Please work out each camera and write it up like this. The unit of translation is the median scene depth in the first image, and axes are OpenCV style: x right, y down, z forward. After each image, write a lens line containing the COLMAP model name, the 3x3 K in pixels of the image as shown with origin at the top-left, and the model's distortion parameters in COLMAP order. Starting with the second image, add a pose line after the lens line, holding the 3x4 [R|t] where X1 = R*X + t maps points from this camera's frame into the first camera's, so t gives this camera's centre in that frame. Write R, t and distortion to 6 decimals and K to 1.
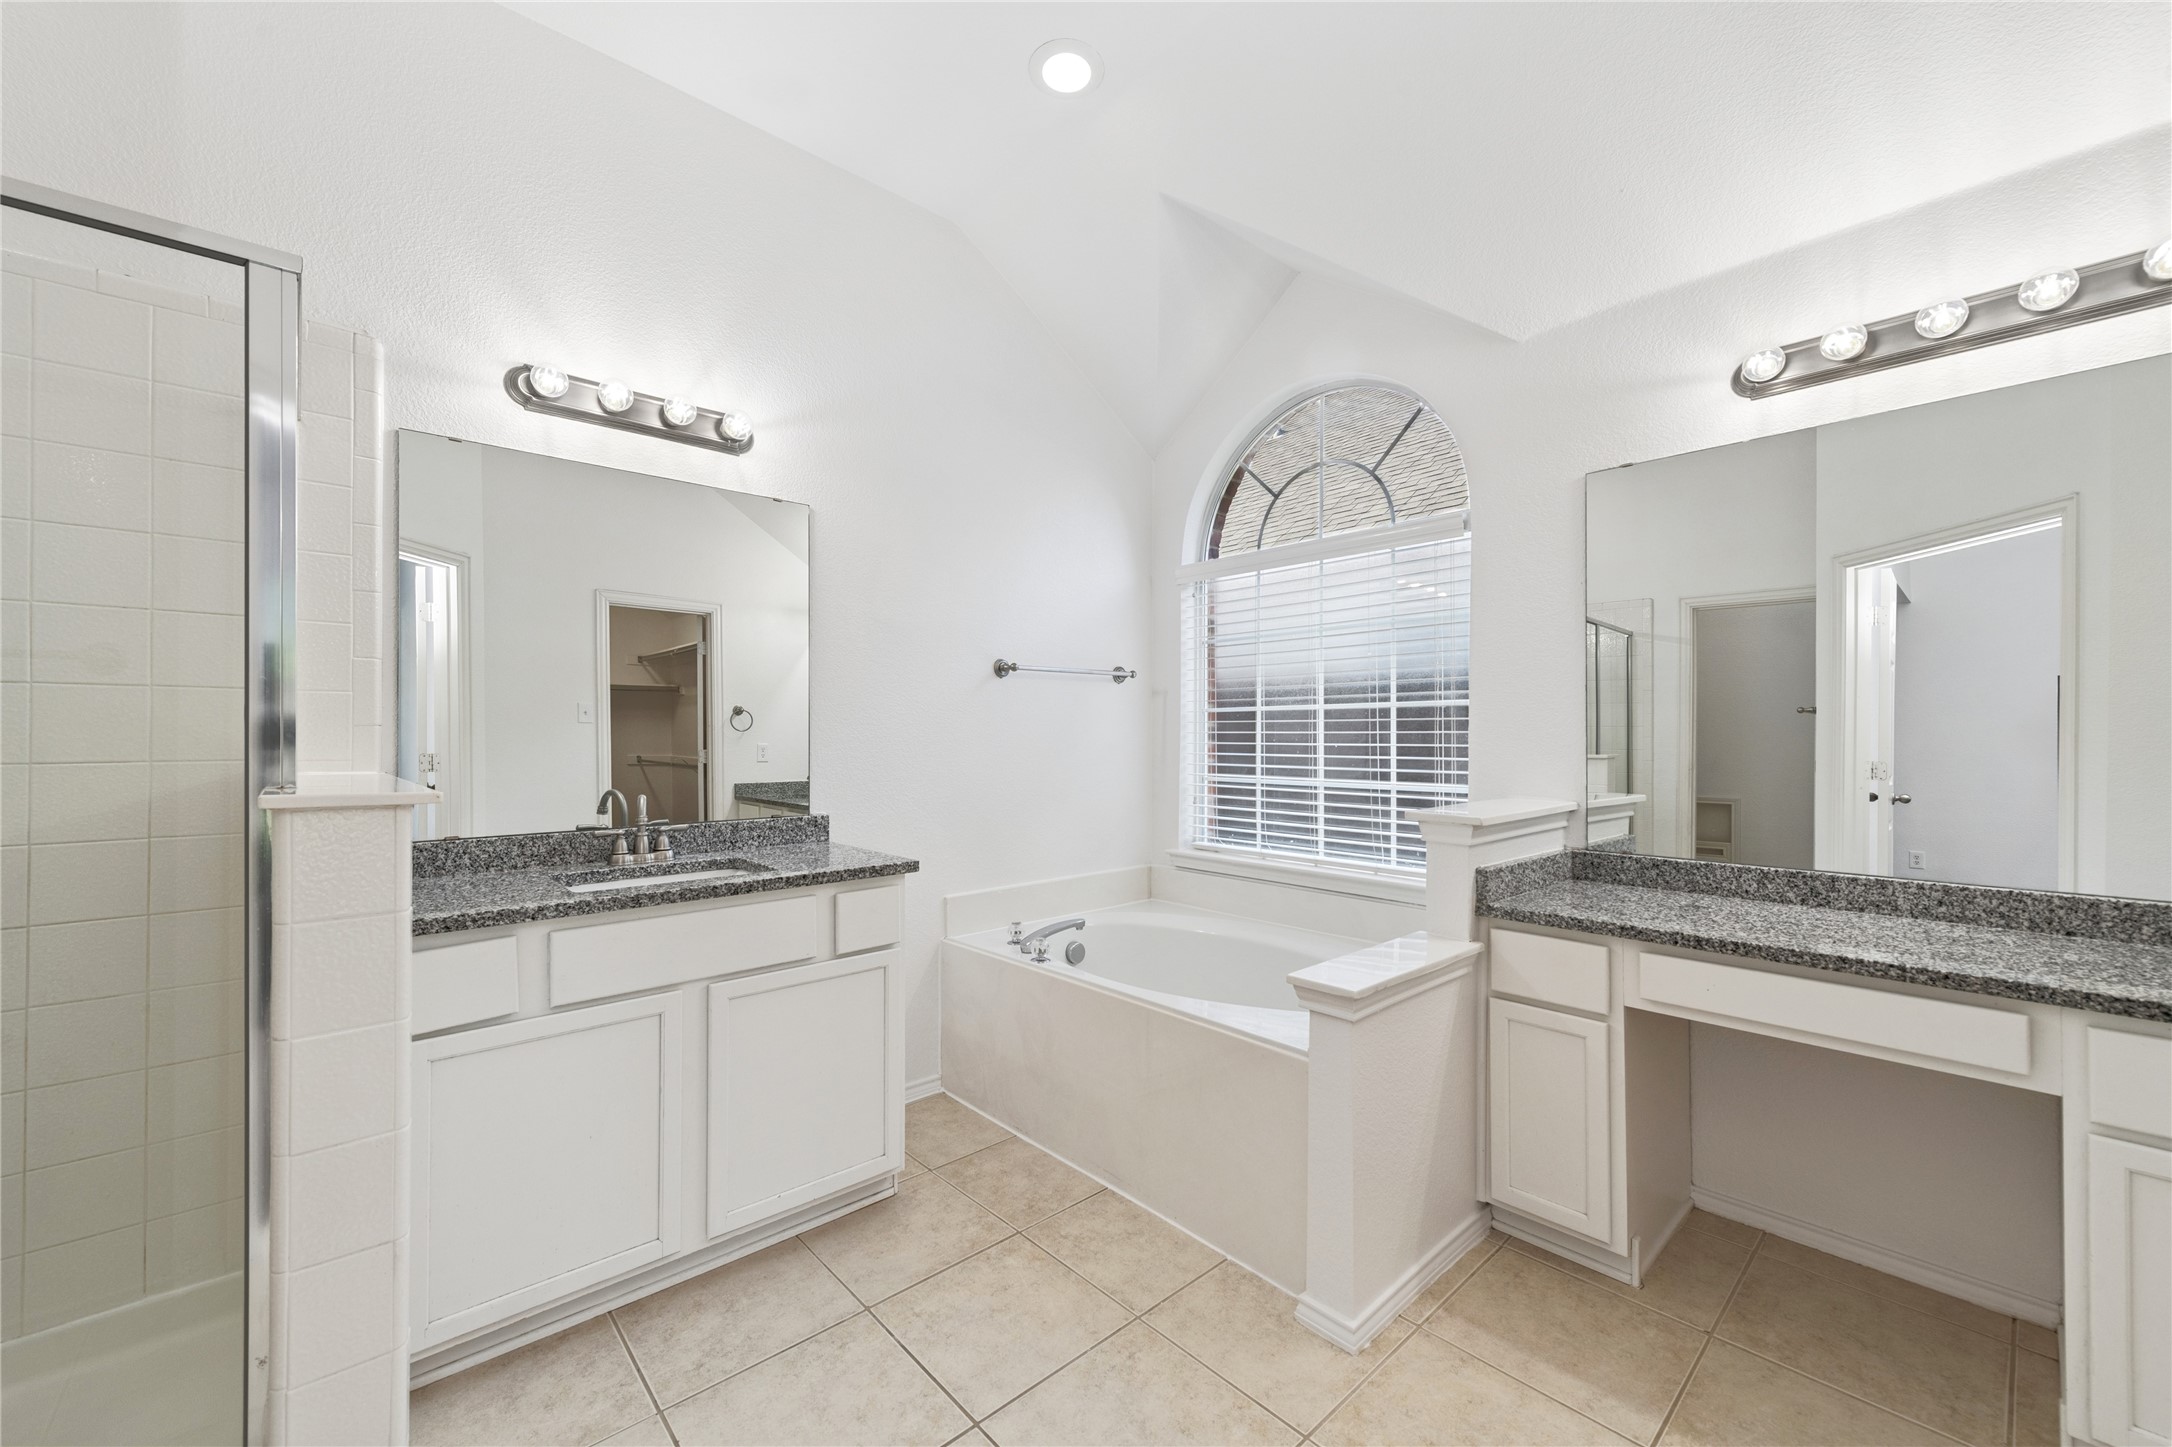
lens RADIAL K [[869.1, 0, 1081.3], [0, 869.1, 733.0], [0, 0, 1]] dist [0.006881, -0.002570]
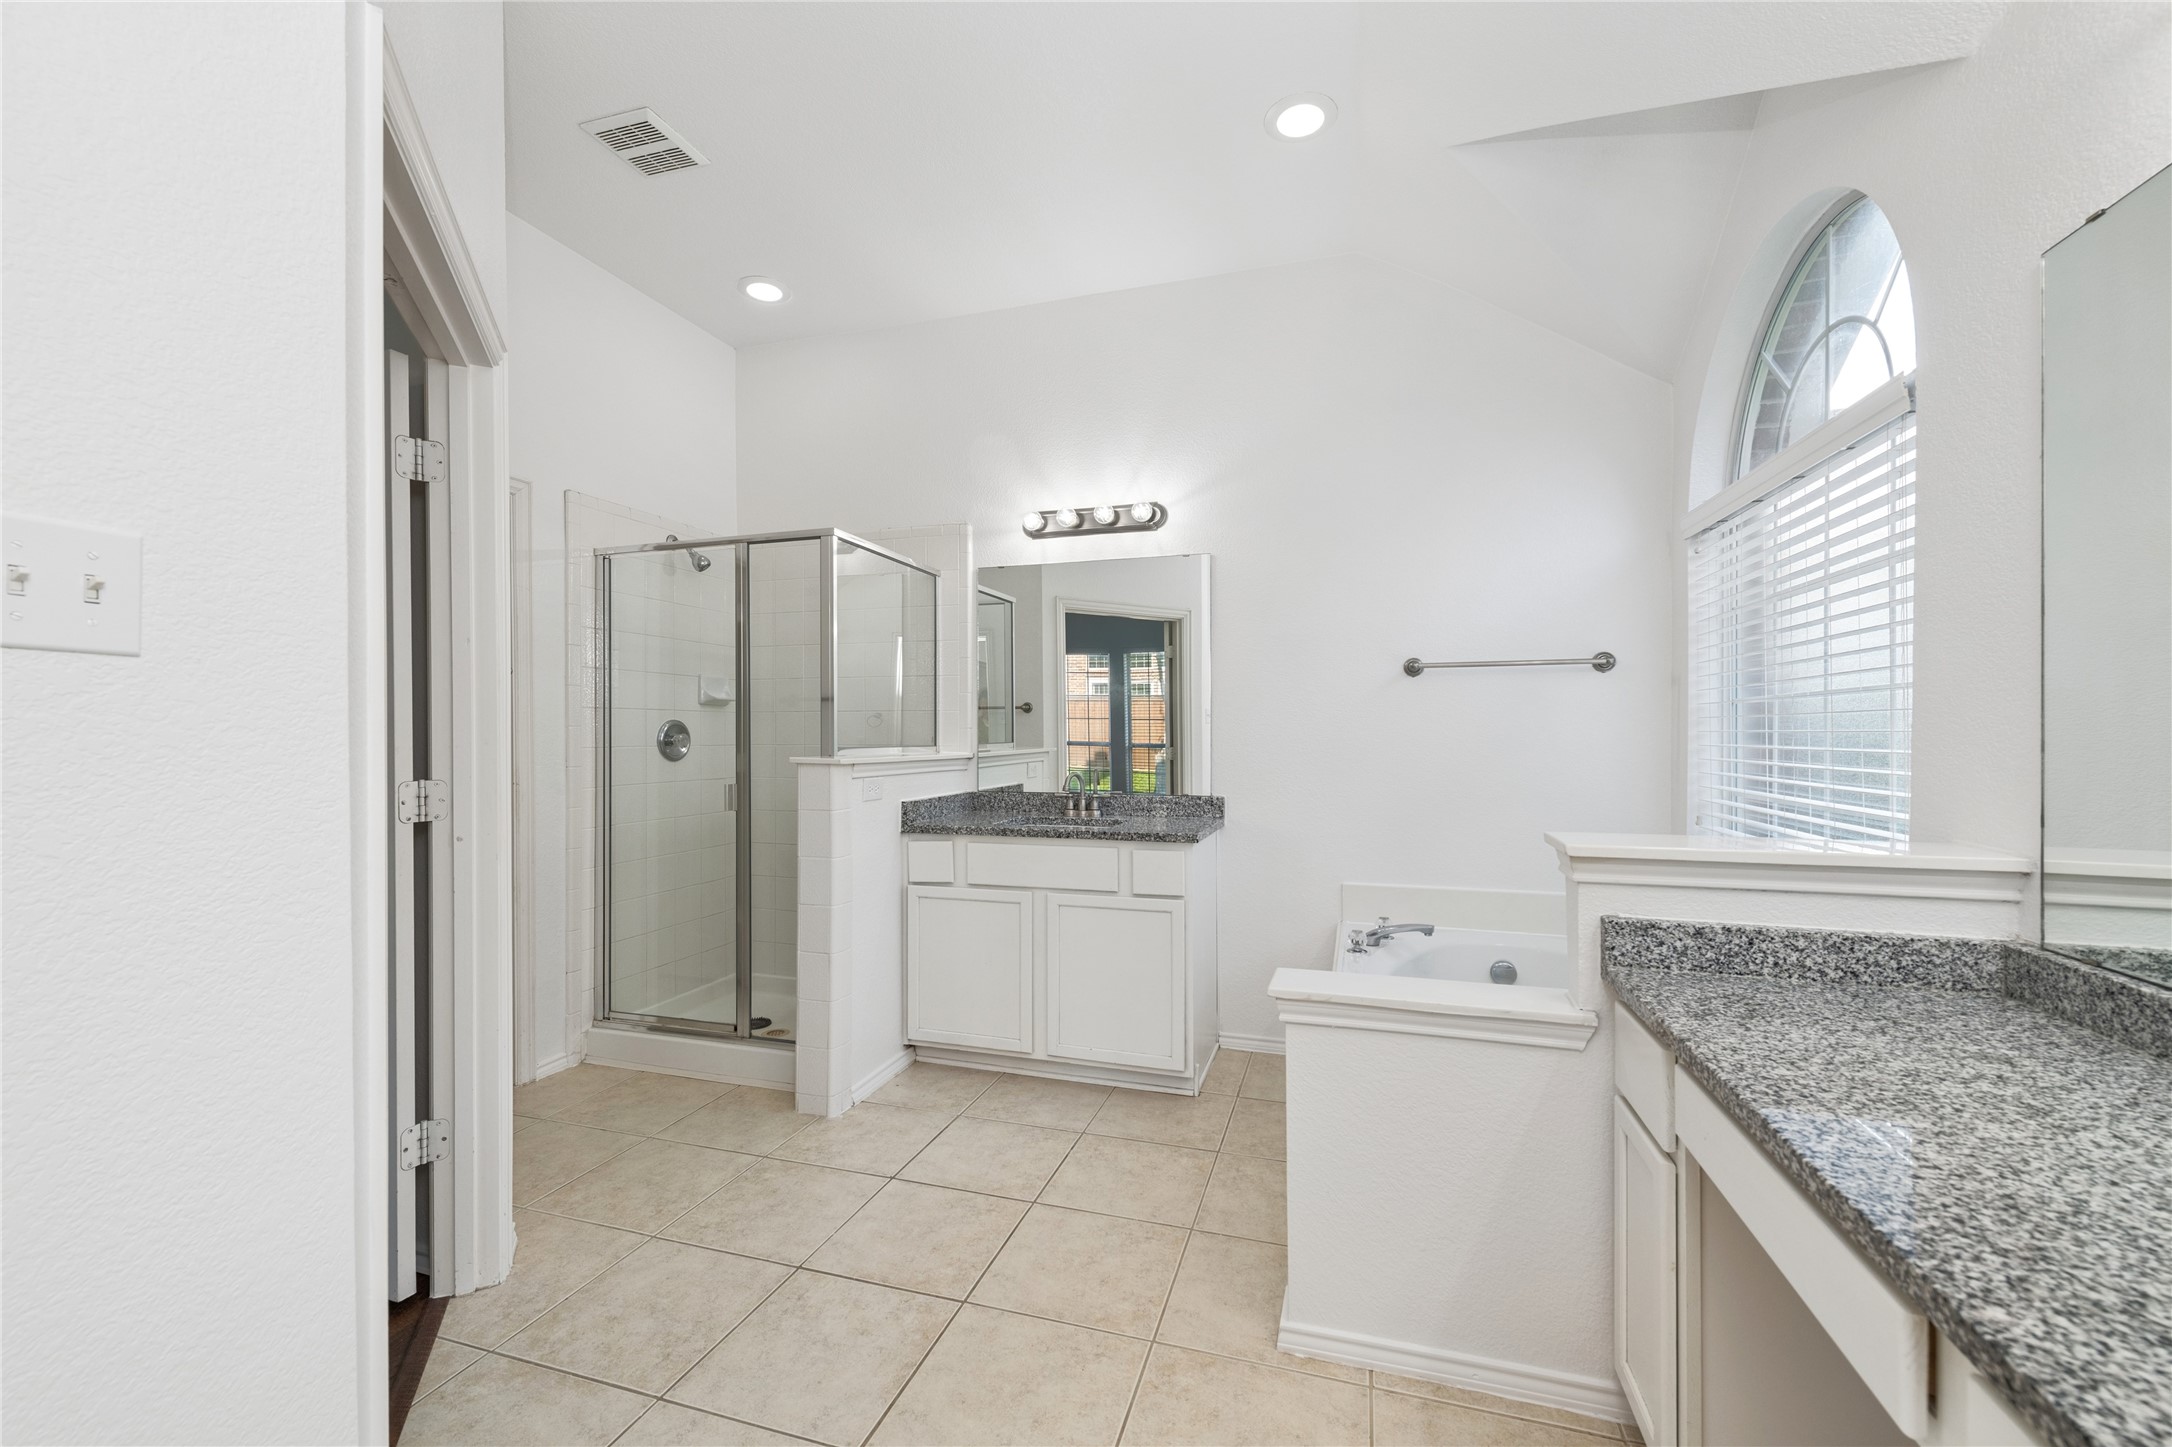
lens RADIAL K [[869.1, 0, 1078.5], [0, 869.1, 735.1], [0, 0, 1]] dist [0.006881, -0.002570]
pose [[0.500997, 0.003182, -0.865443, 0.825679], [0.000935, 0.999991, 0.004218, -0.001096], [0.865449, -0.002922, 0.500989, 0.231686]]
